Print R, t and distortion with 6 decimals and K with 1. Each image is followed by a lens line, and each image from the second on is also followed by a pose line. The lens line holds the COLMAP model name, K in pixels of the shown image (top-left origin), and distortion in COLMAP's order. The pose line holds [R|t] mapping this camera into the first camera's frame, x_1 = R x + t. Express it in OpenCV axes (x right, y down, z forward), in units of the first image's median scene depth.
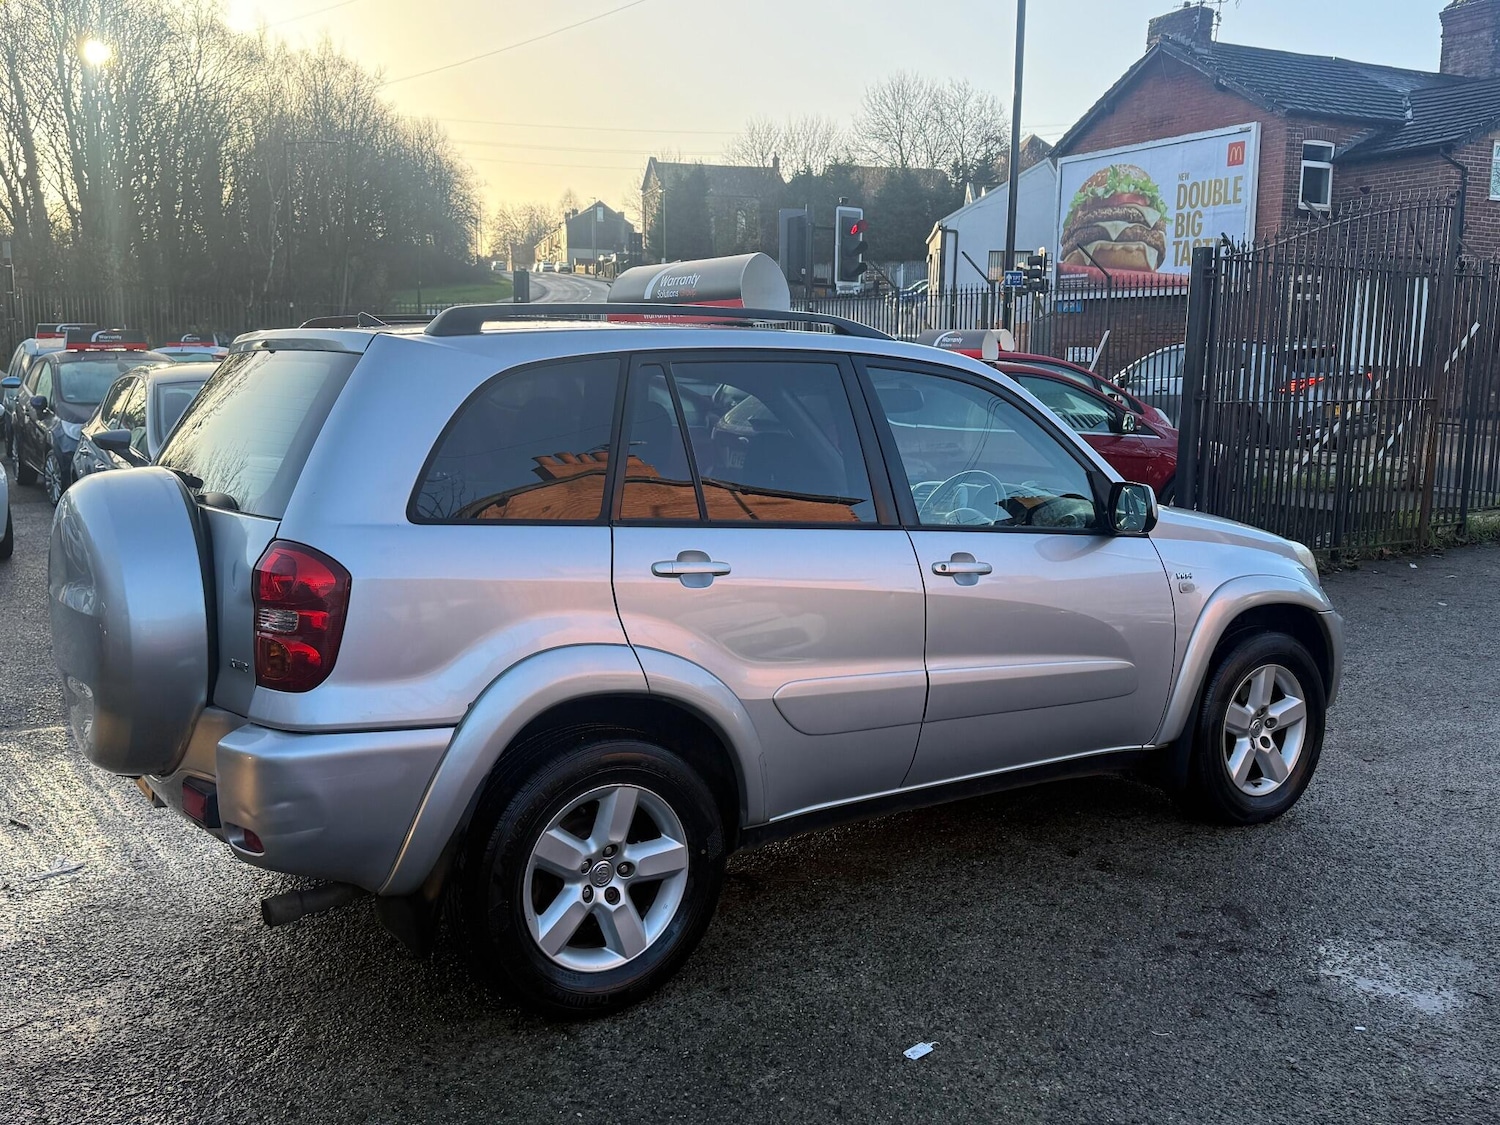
lens RADIAL K [[1404.7, 0, 741.4], [0, 1404.7, 564.2], [0, 0, 1]] dist [0.189252, -0.399044]
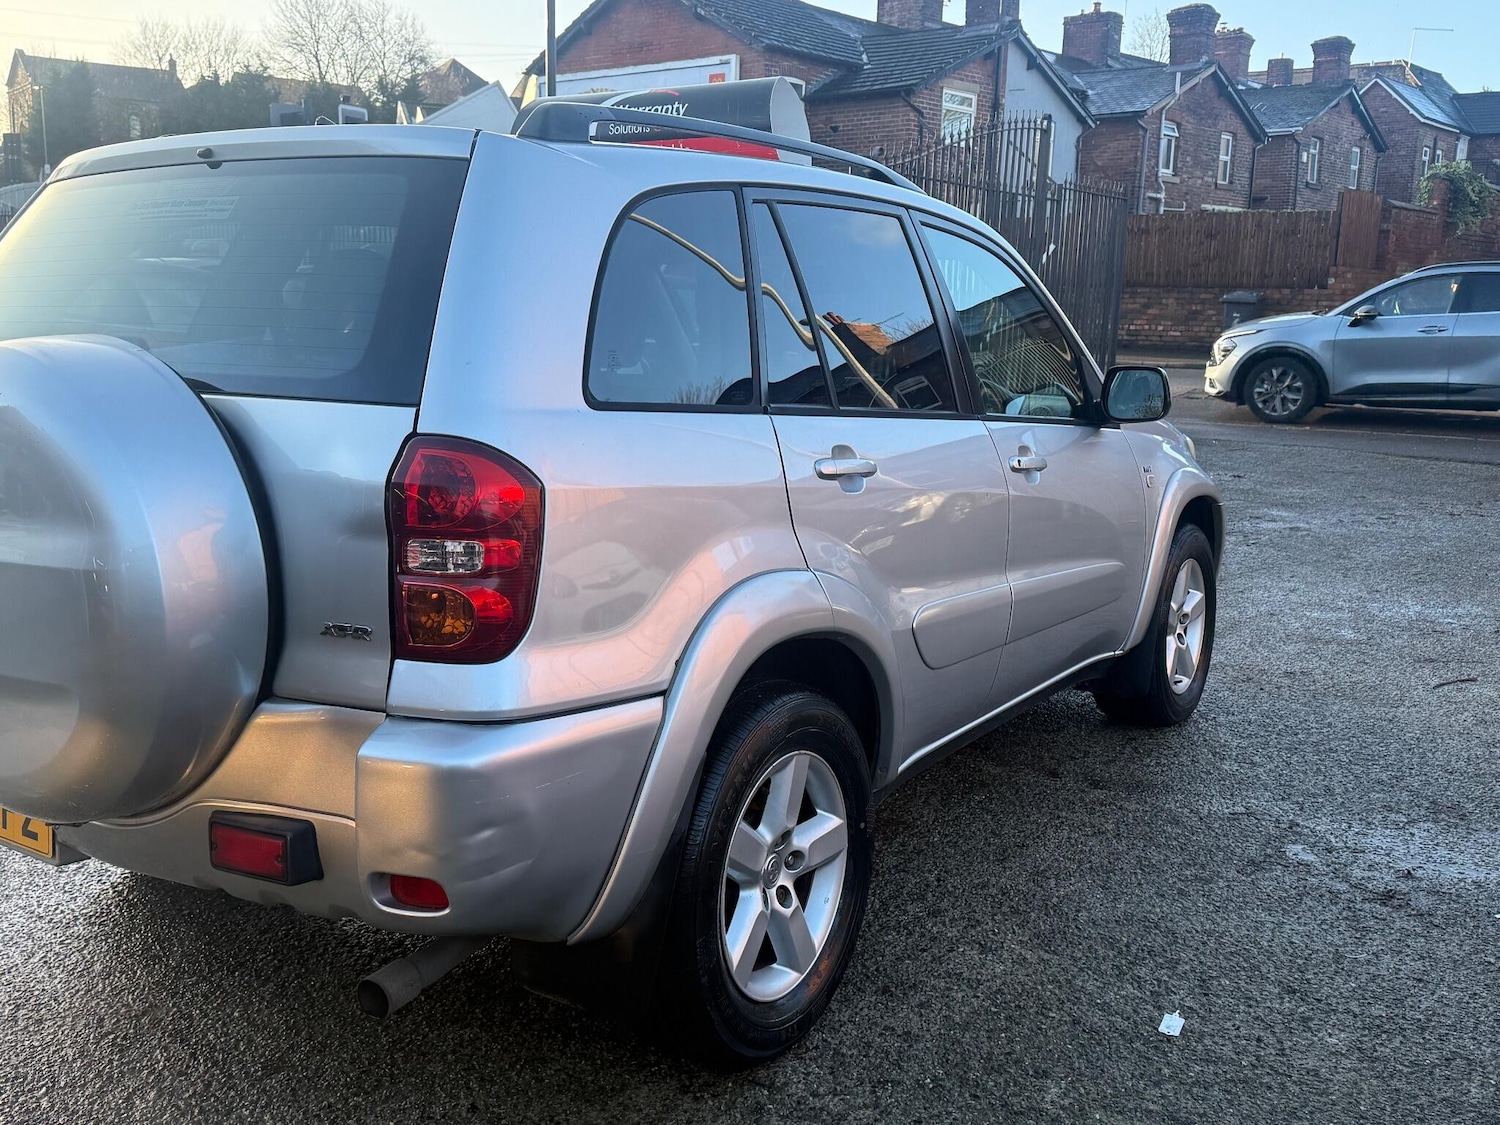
lens RADIAL K [[1417.9, 0, 760.4], [0, 1417.9, 561.9], [0, 0, 1]] dist [0.159884, -0.315188]
pose [[0.922905, -0.059774, 0.380359, -0.281644], [0.043076, 0.997703, 0.052270, 0.008772], [-0.382610, -0.031856, 0.923361, 0.217012]]
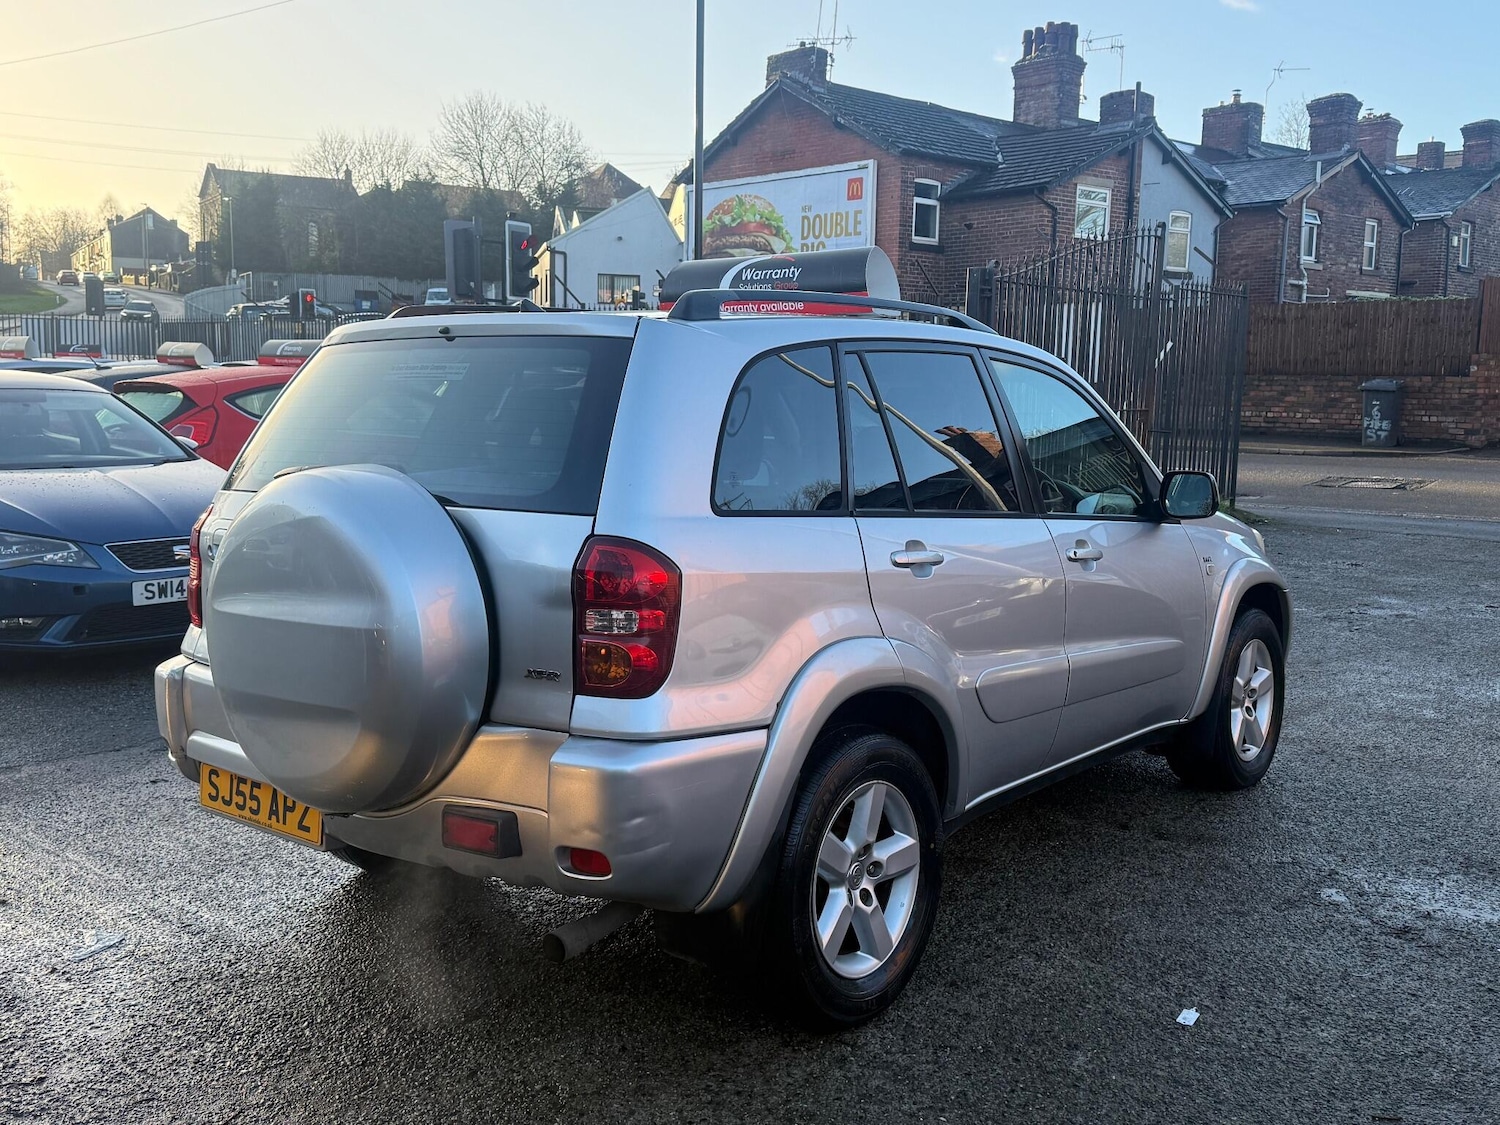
lens RADIAL K [[1404.7, 0, 741.4], [0, 1404.7, 564.2], [0, 0, 1]] dist [0.189252, -0.399044]
pose [[0.959776, -0.033601, 0.278749, -0.317829], [0.037702, 0.999245, -0.009363, 0.008731], [-0.278224, 0.019496, 0.960318, 0.063961]]
